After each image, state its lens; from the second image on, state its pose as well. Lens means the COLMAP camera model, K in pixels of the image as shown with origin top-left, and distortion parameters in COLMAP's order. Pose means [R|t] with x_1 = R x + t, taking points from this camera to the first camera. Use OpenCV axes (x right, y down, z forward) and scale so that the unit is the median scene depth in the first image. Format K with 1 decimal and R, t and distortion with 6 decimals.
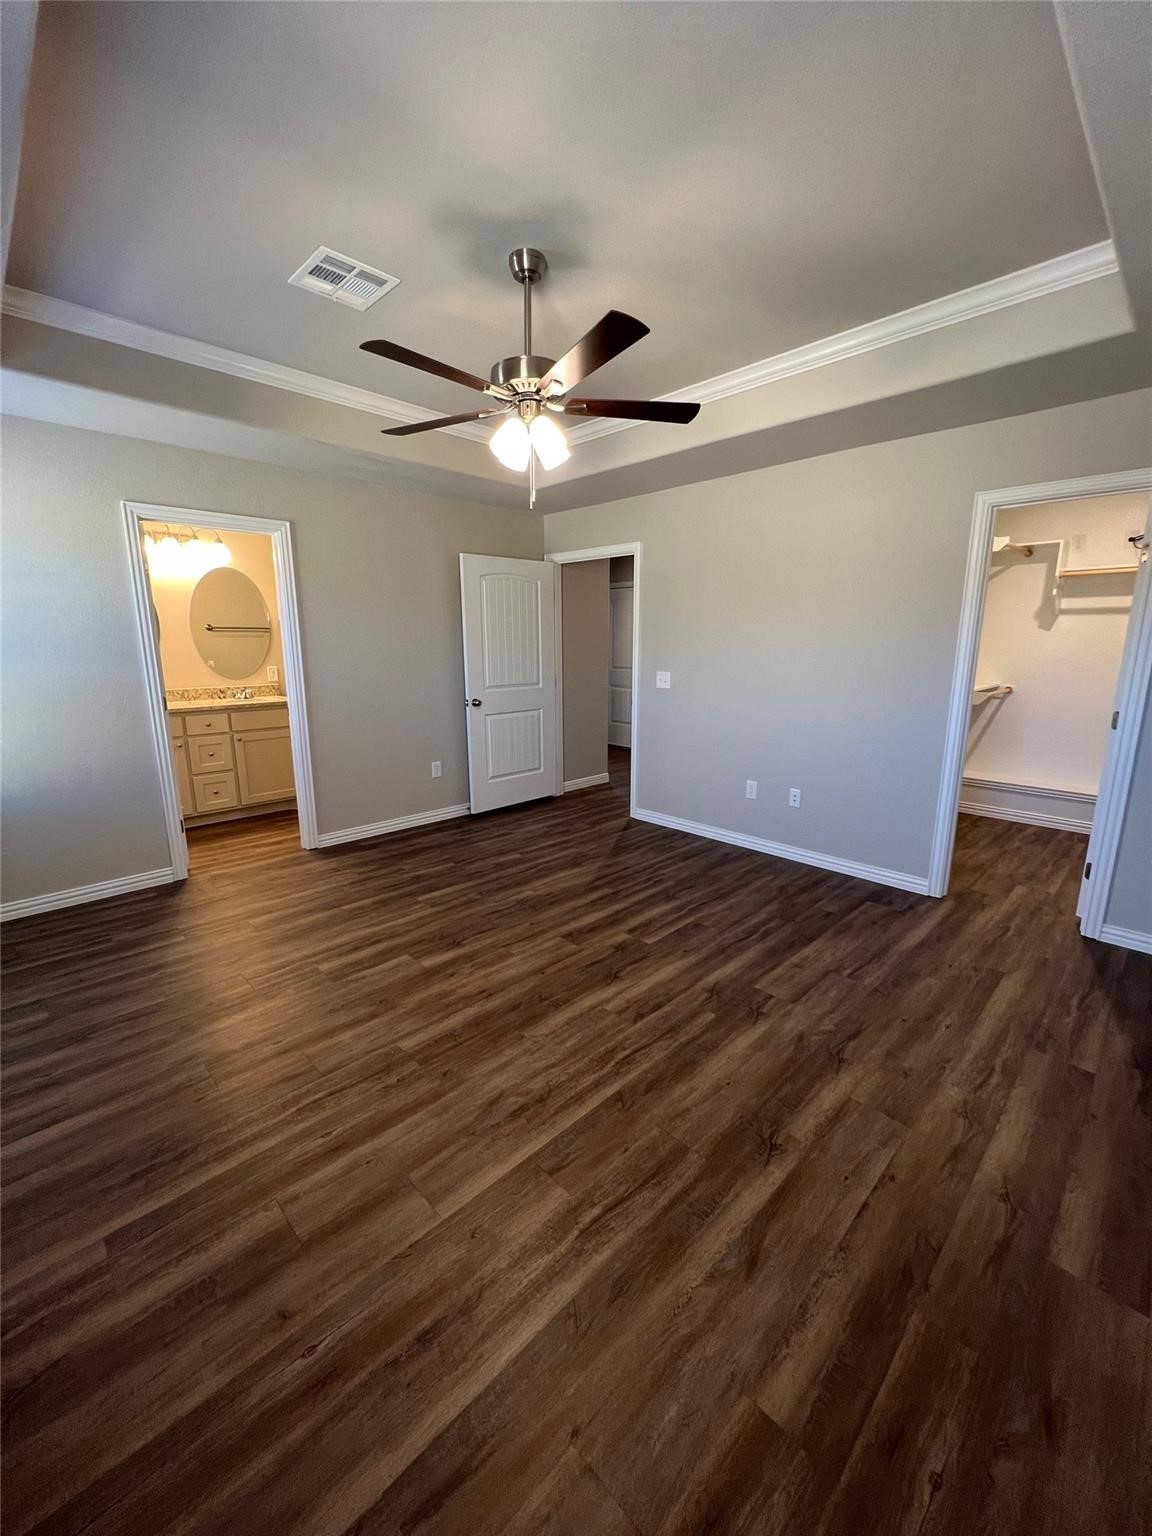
lens RADIAL K [[616.0, 0, 576.0], [0, 616.0, 768.0], [0, 0, 1]] dist [-0.002601, 0.000463]
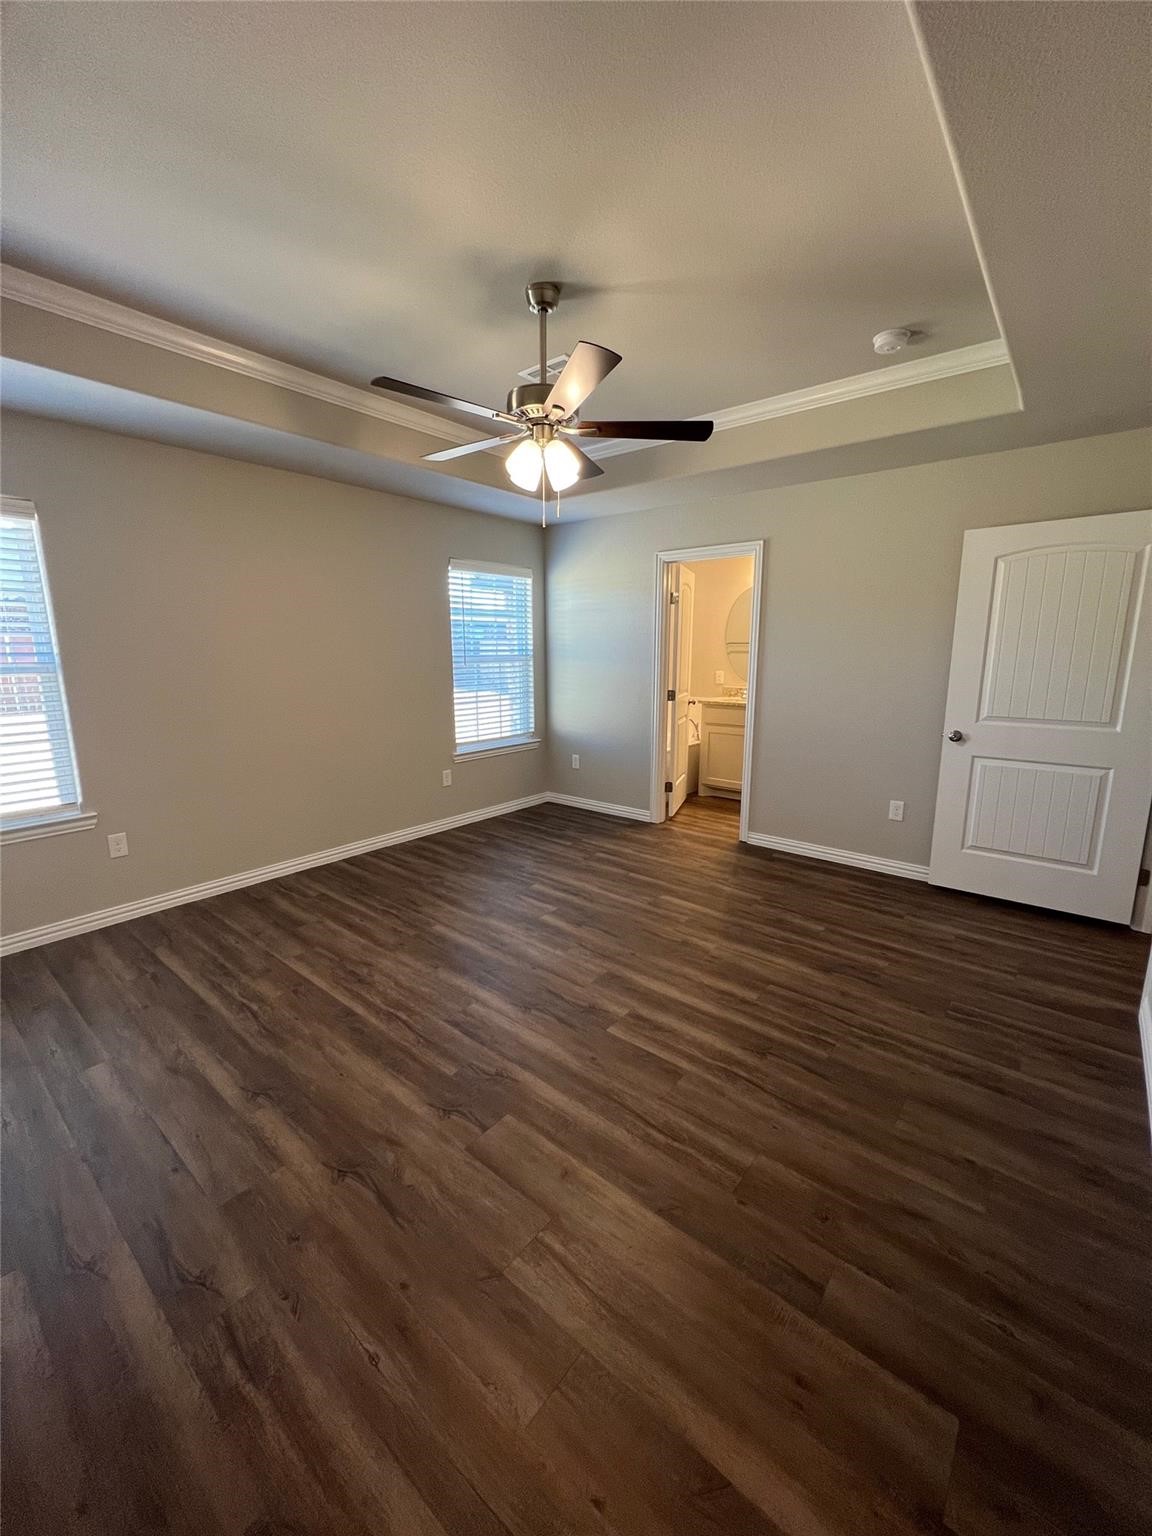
lens RADIAL K [[612.9, 0, 576.0], [0, 612.9, 768.0], [0, 0, 1]] dist [-0.006059, 0.000307]
pose [[0.100420, 0.193206, -0.976006, 0.797508], [-0.199955, 0.964869, 0.170428, -0.165542], [0.974645, 0.178043, 0.135525, 0.764623]]
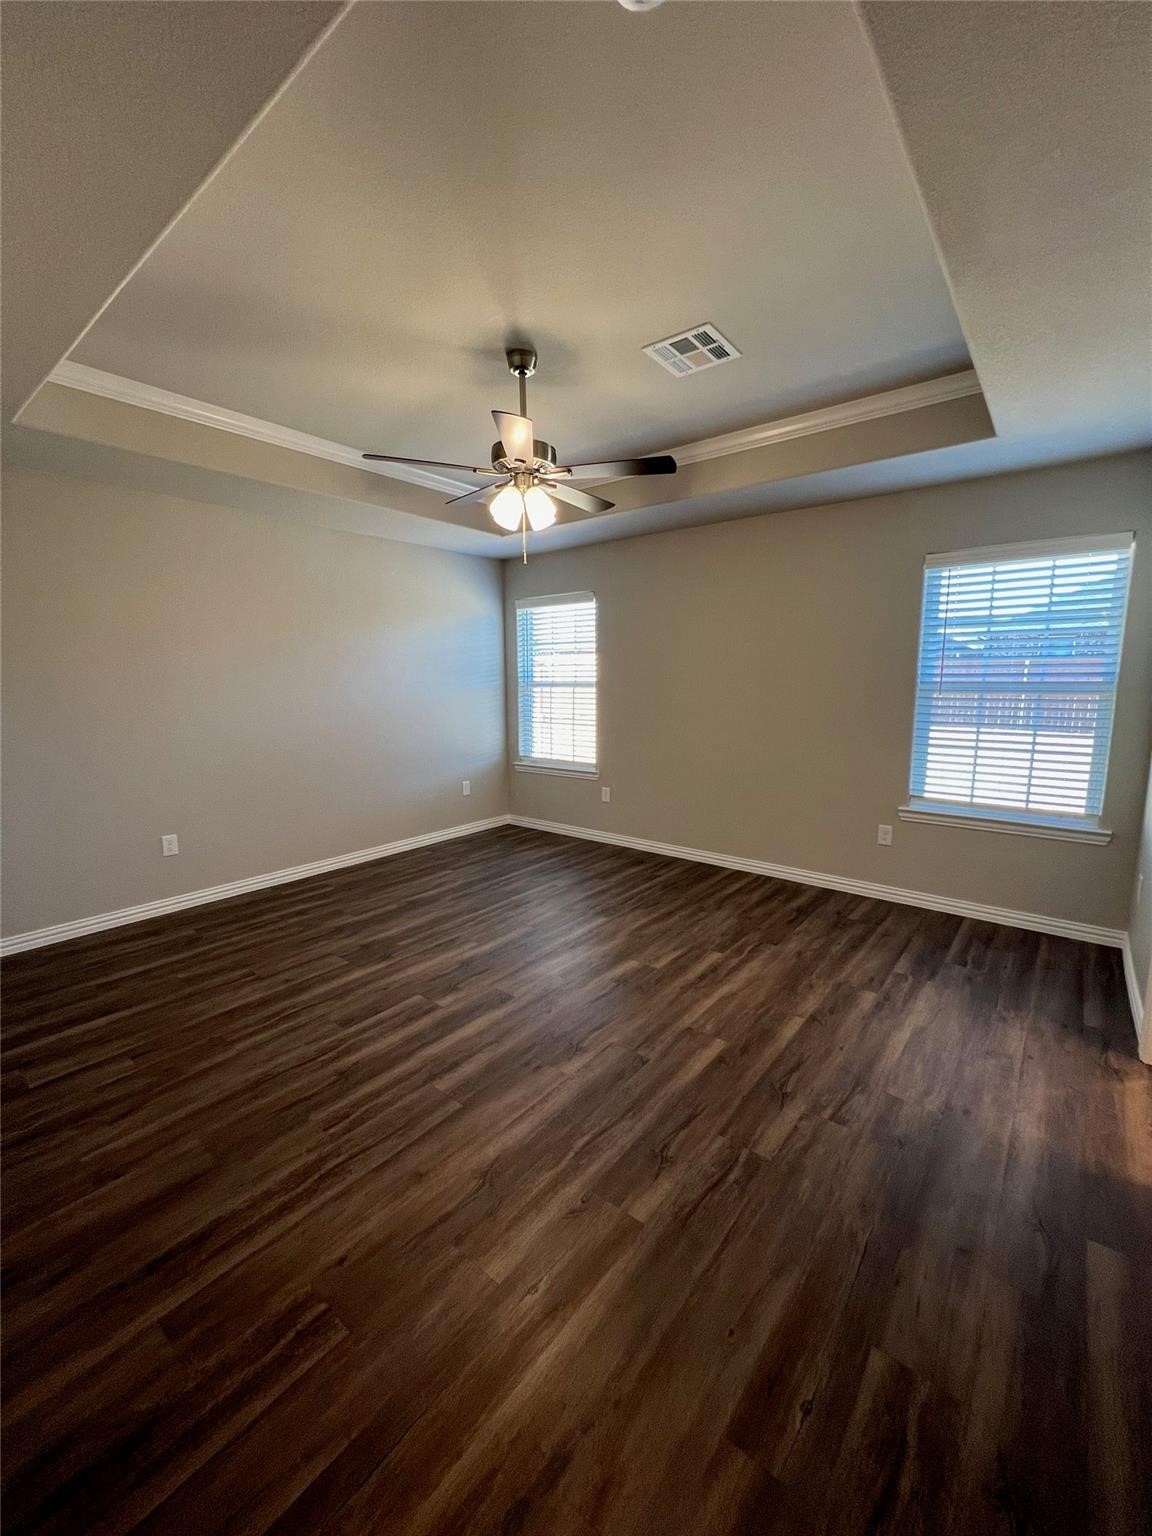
lens RADIAL K [[616.0, 0, 576.0], [0, 616.0, 768.0], [0, 0, 1]] dist [-0.002601, 0.000463]
pose [[-0.993704, 0.023610, -0.109521, -0.024610], [-0.015591, 0.938893, 0.343856, -0.355642], [0.110947, 0.343398, -0.932614, 1.723228]]
